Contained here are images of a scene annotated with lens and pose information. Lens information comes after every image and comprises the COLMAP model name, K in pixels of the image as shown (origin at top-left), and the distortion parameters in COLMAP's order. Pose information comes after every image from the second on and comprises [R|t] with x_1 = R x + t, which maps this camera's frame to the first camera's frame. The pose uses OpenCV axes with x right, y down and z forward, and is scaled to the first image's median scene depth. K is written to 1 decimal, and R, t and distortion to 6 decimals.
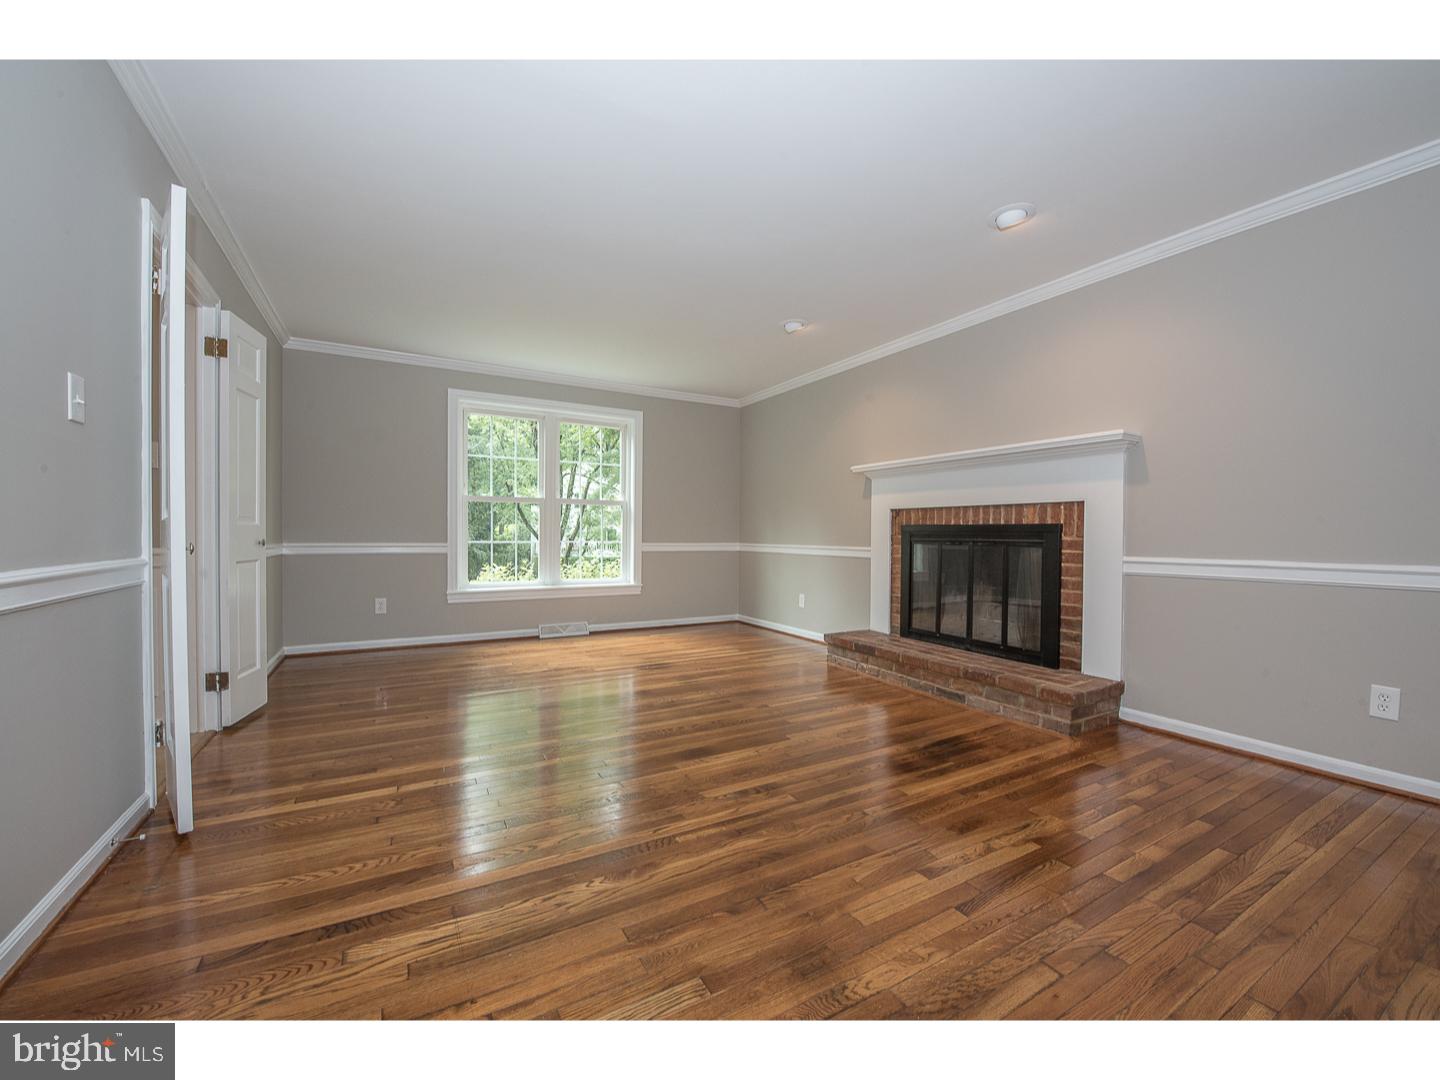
lens RADIAL K [[586.7, 0, 720.0], [0, 586.7, 540.0], [0, 0, 1]] dist [-0.000090, -0.000044]
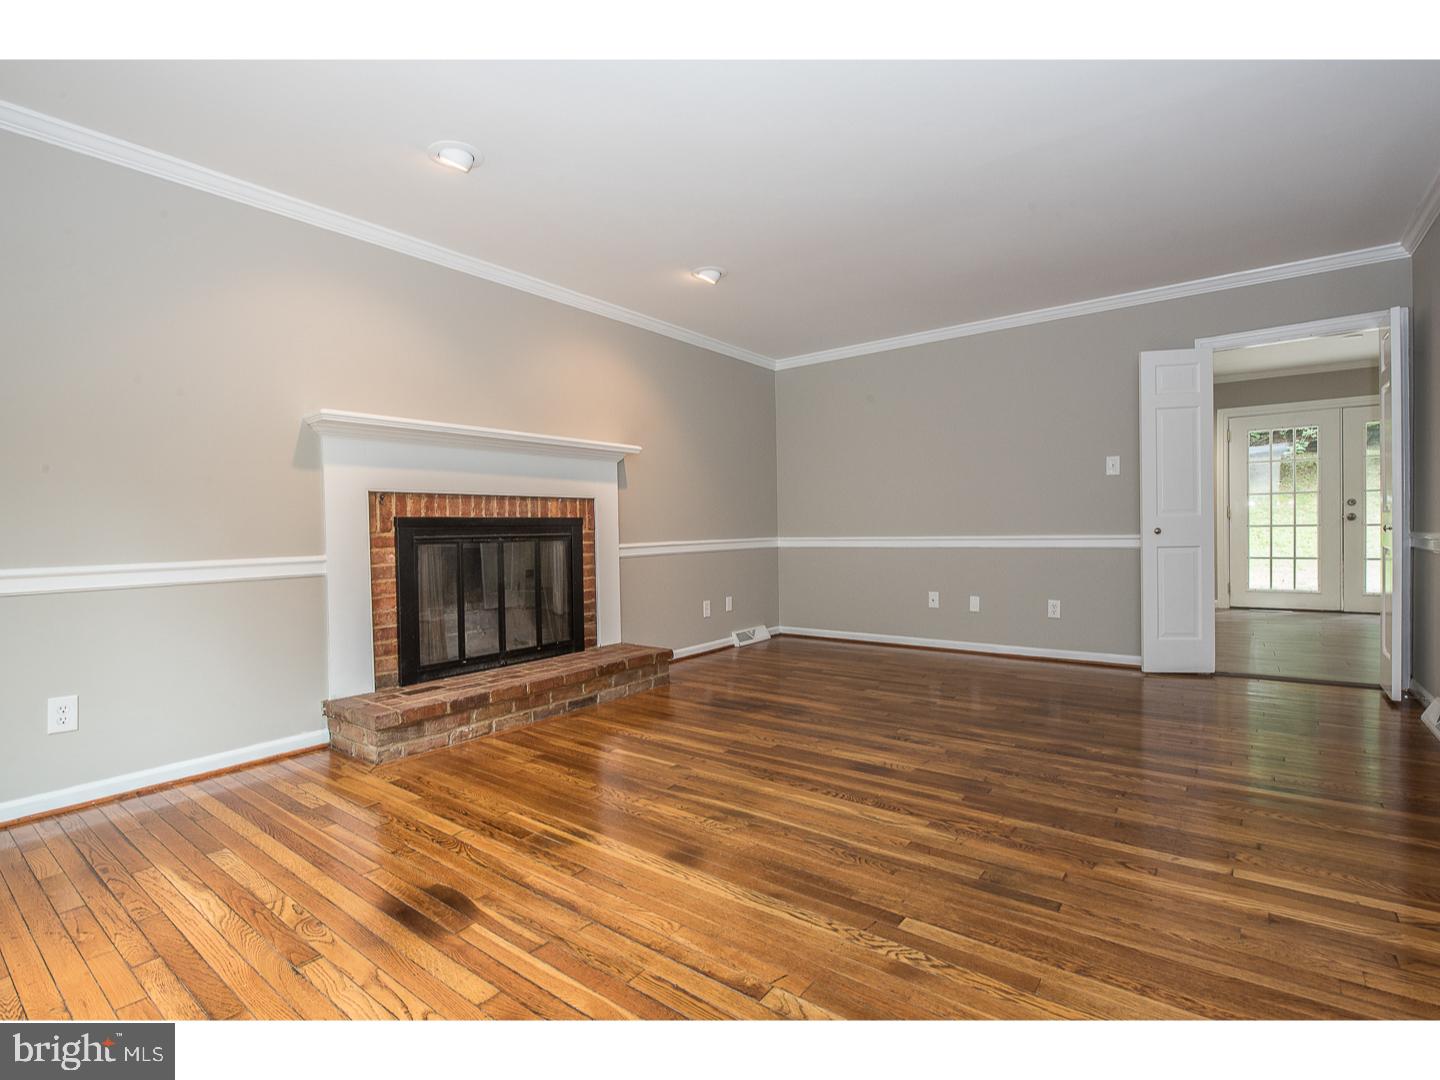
lens RADIAL K [[670.5, 0, 746.3], [0, 670.5, 540.6], [0, 0, 1]] dist [-0.020378, 0.000242]
pose [[-0.410942, -0.014330, 0.911549, -0.659350], [0.029362, 0.999150, 0.028944, -0.011652], [-0.911188, 0.038659, -0.410172, 1.183246]]
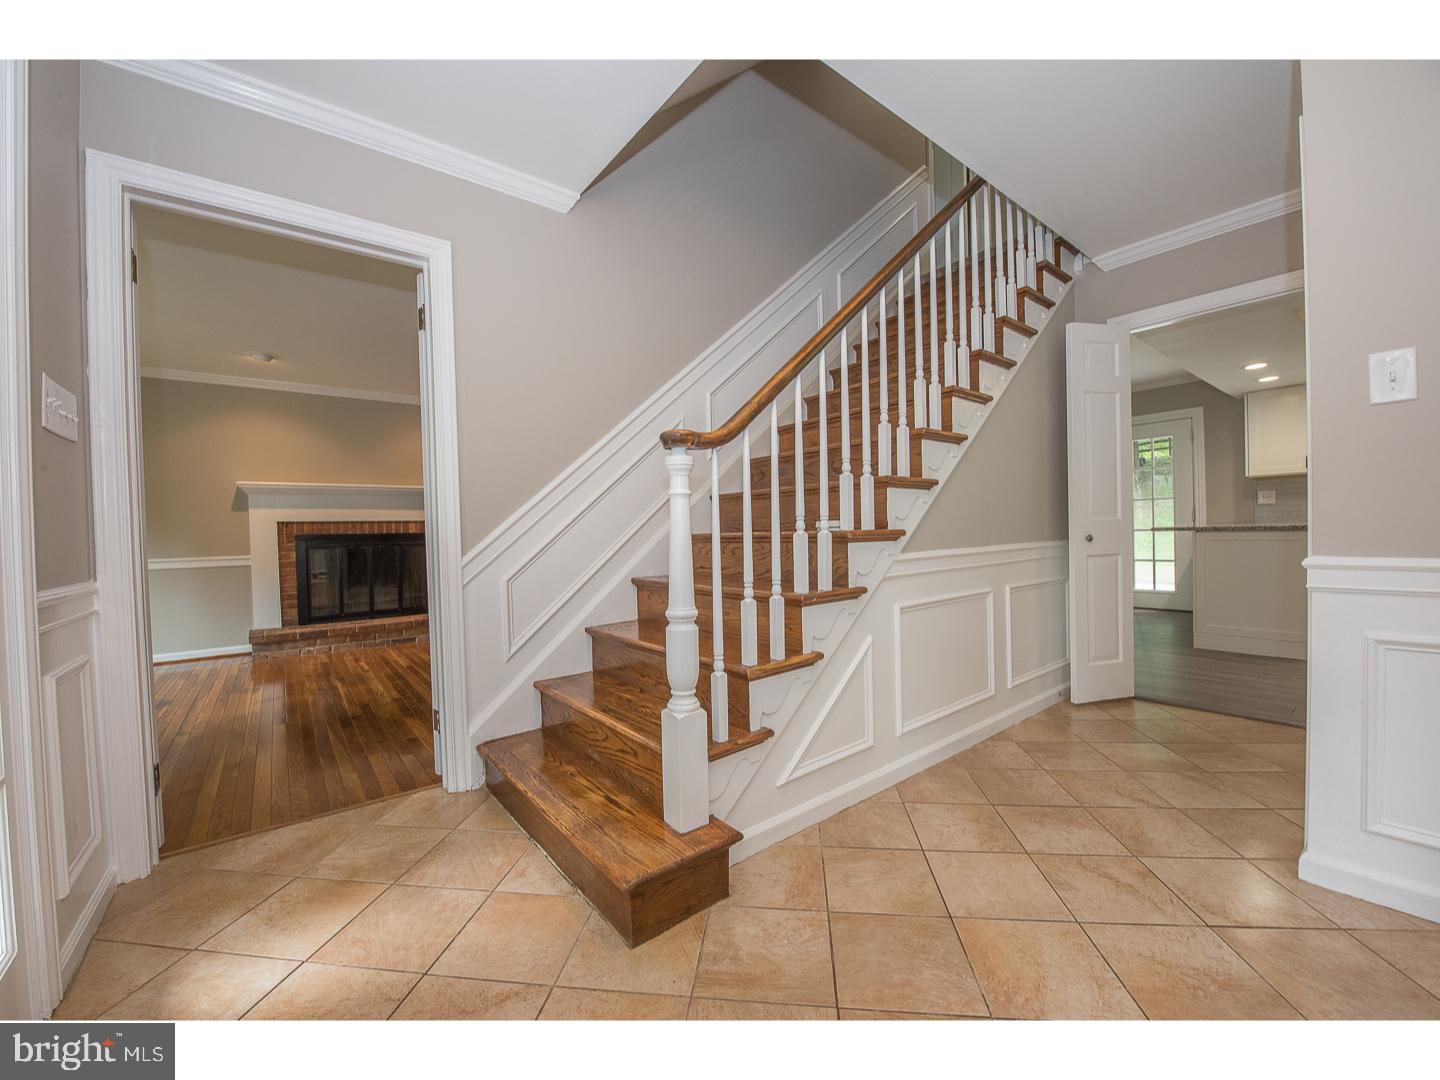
lens RADIAL K [[567.5, 0, 722.2], [0, 567.5, 541.9], [0, 0, 1]] dist [-0.000456, -0.000077]
pose [[-0.150183, -0.018017, 0.988494, -1.241440], [0.036983, 0.999032, 0.023828, -0.008087], [-0.987966, 0.040136, -0.149371, 0.367704]]
